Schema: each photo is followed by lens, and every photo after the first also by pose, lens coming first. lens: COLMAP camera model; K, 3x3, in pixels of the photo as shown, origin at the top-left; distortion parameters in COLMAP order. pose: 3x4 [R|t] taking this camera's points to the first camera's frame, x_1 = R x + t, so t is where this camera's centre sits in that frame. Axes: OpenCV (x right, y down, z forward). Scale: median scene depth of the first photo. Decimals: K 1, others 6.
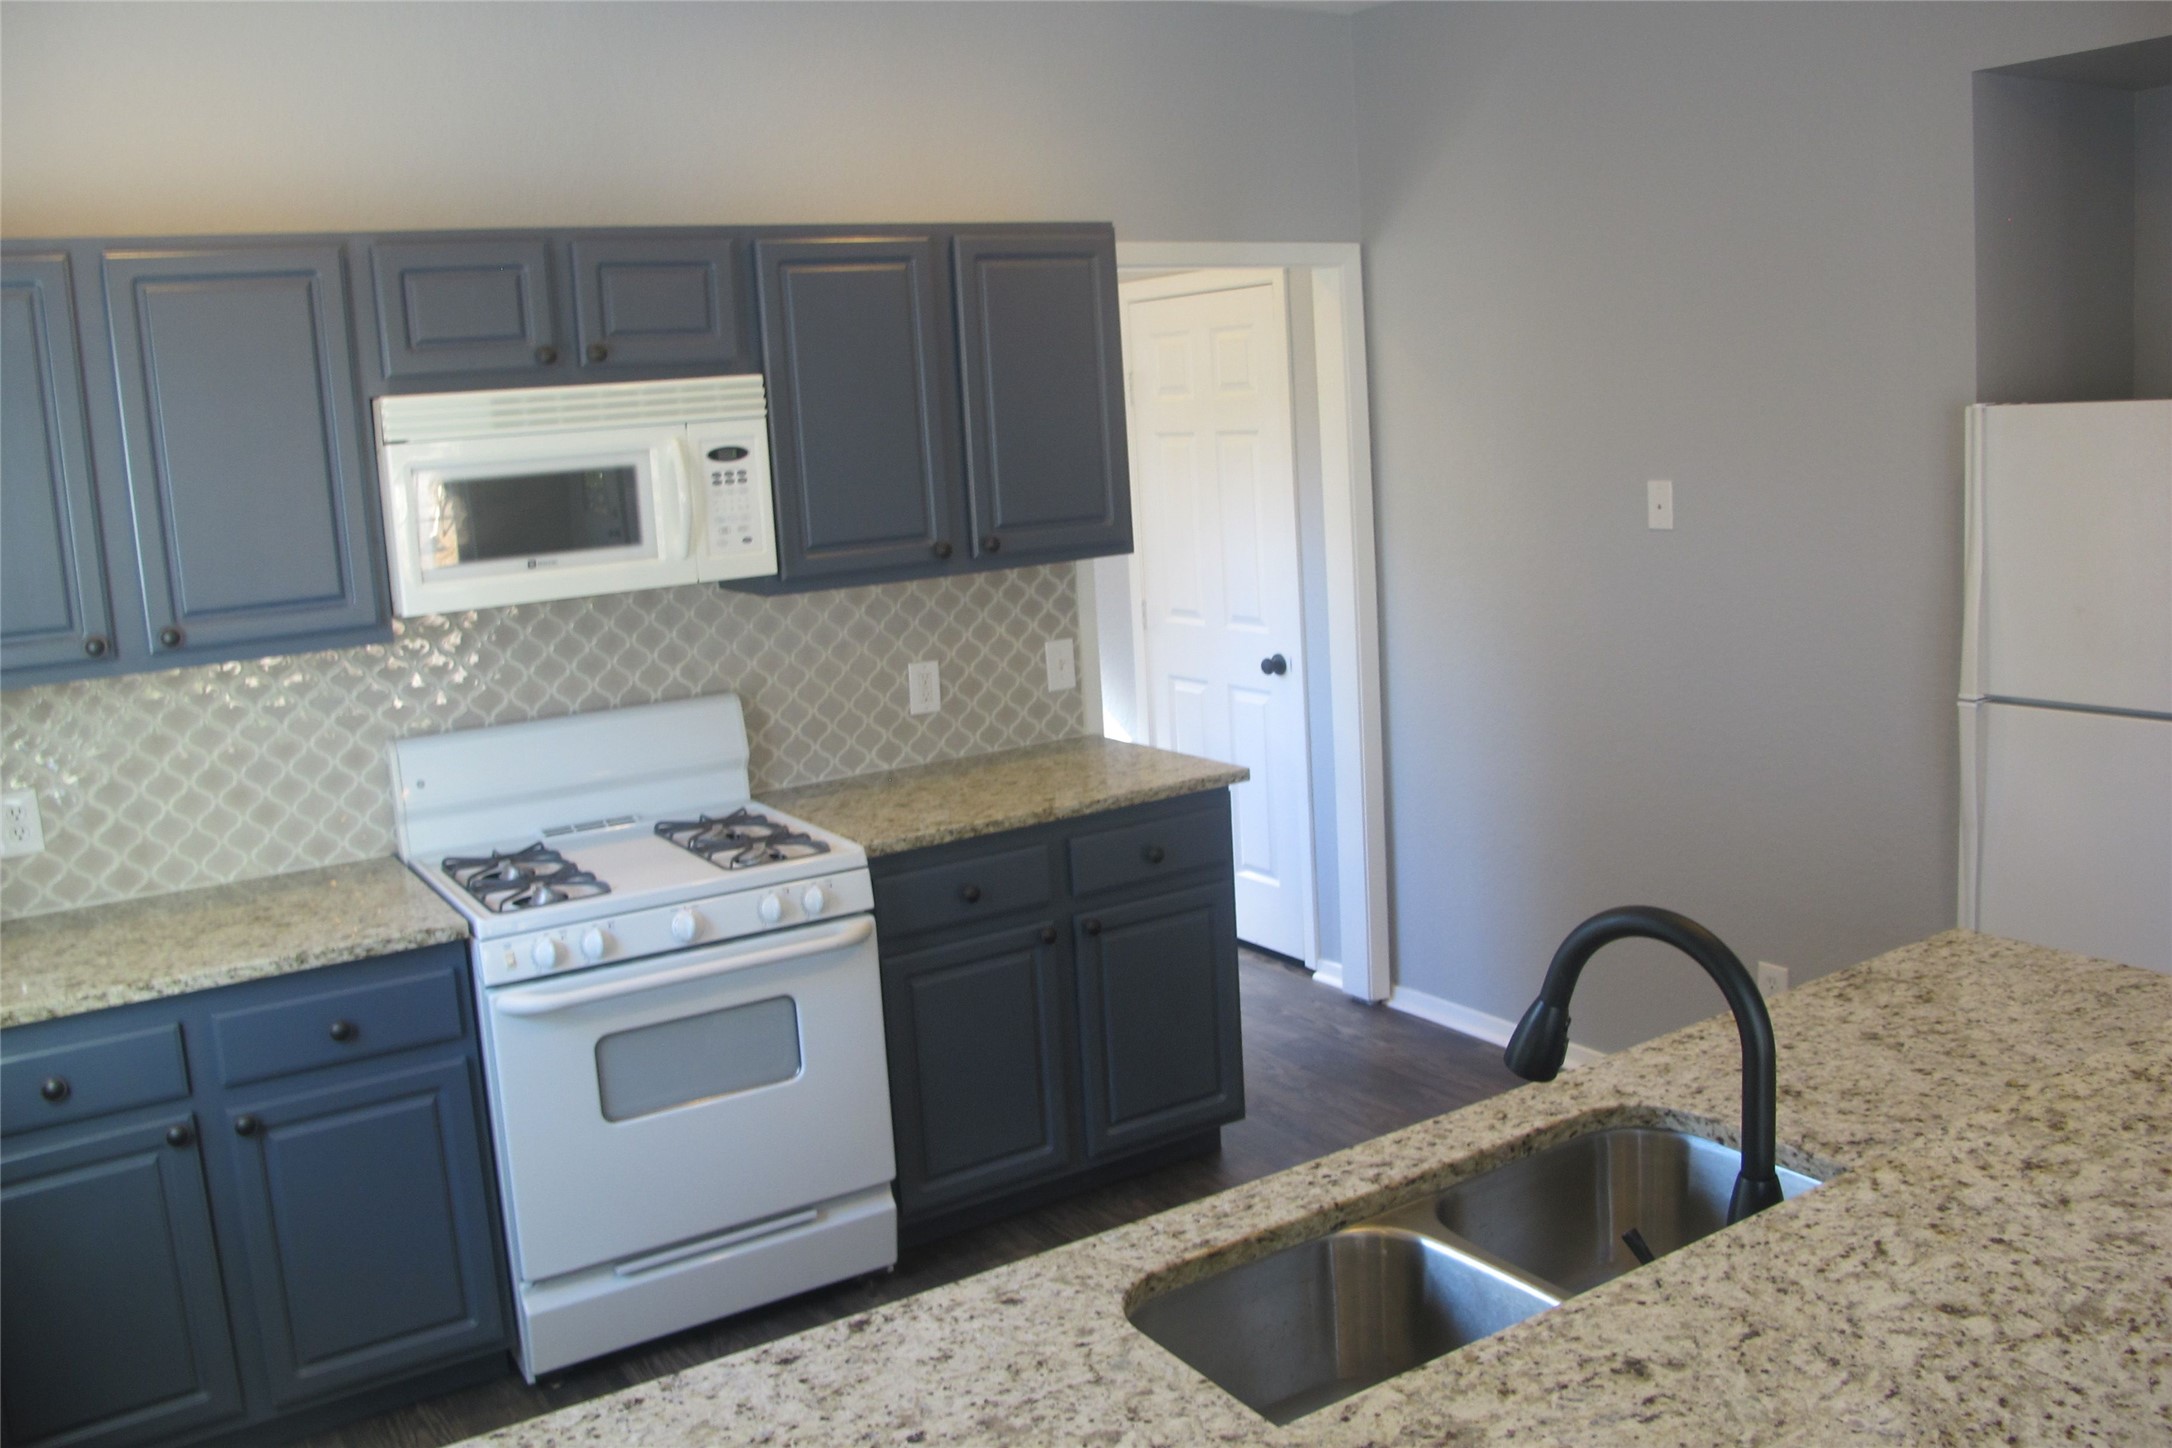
lens RADIAL K [[1823.8, 0, 1083.4], [0, 1823.8, 695.6], [0, 0, 1]] dist [-0.139966, 0.092978]
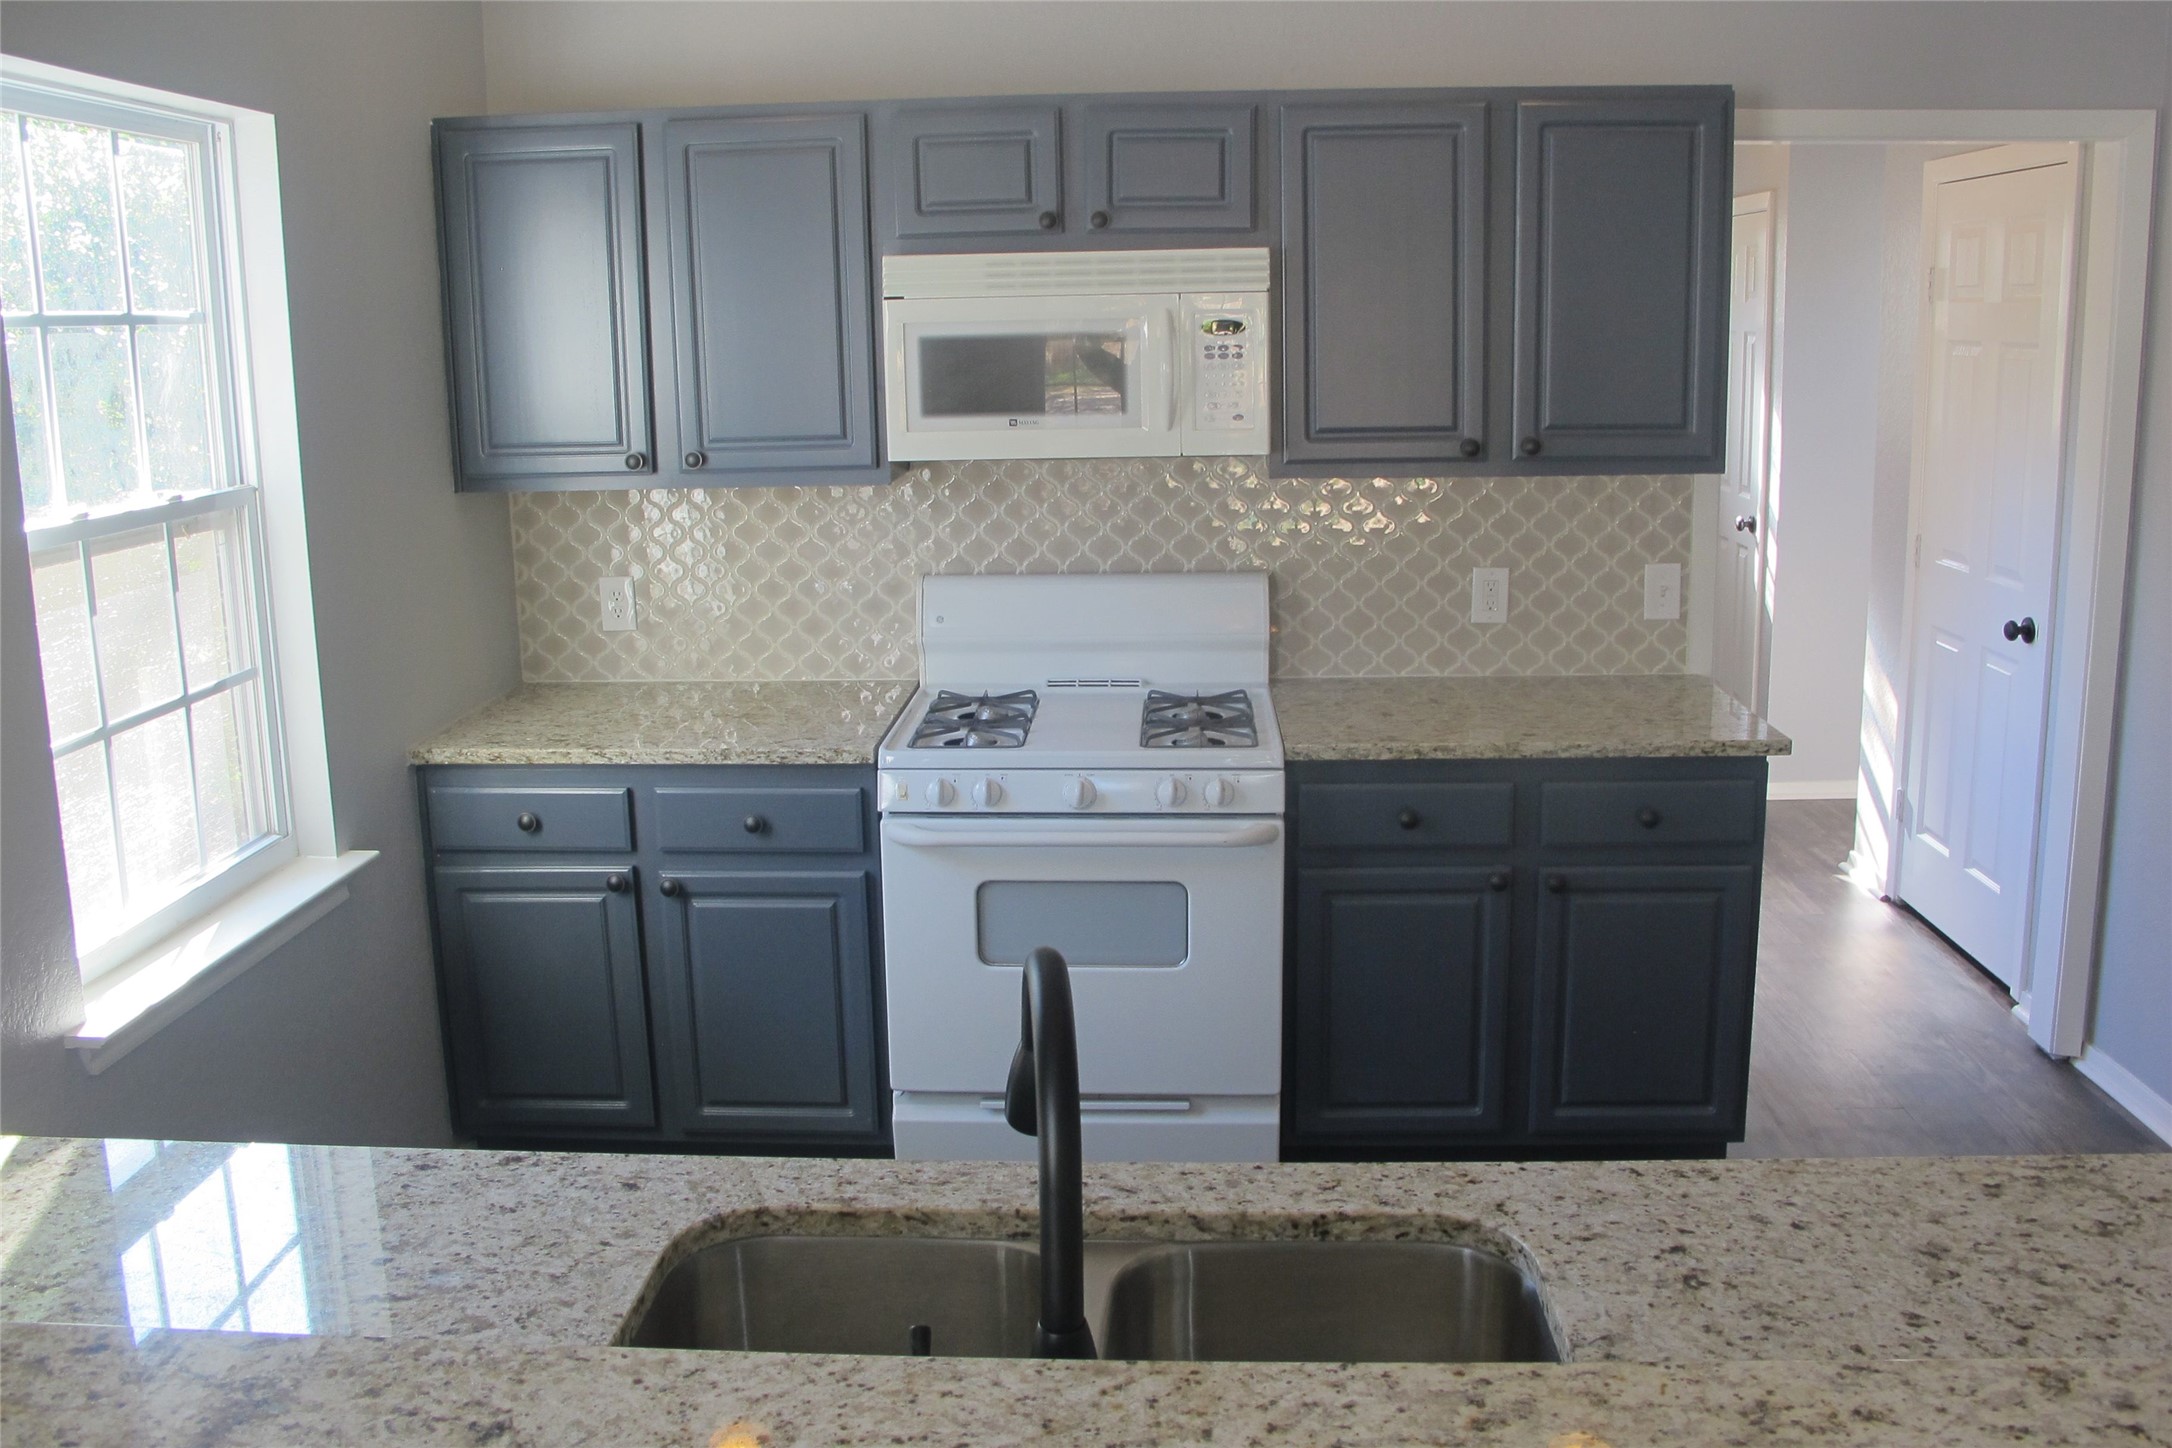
lens RADIAL K [[1823.8, 0, 1065.3], [0, 1823.8, 685.3], [0, 0, 1]] dist [-0.139966, 0.092978]
pose [[0.812034, 0.158882, -0.561567, 0.318354], [-0.121289, 0.987164, 0.103909, -0.034997], [0.570867, -0.016266, 0.820881, 0.149613]]
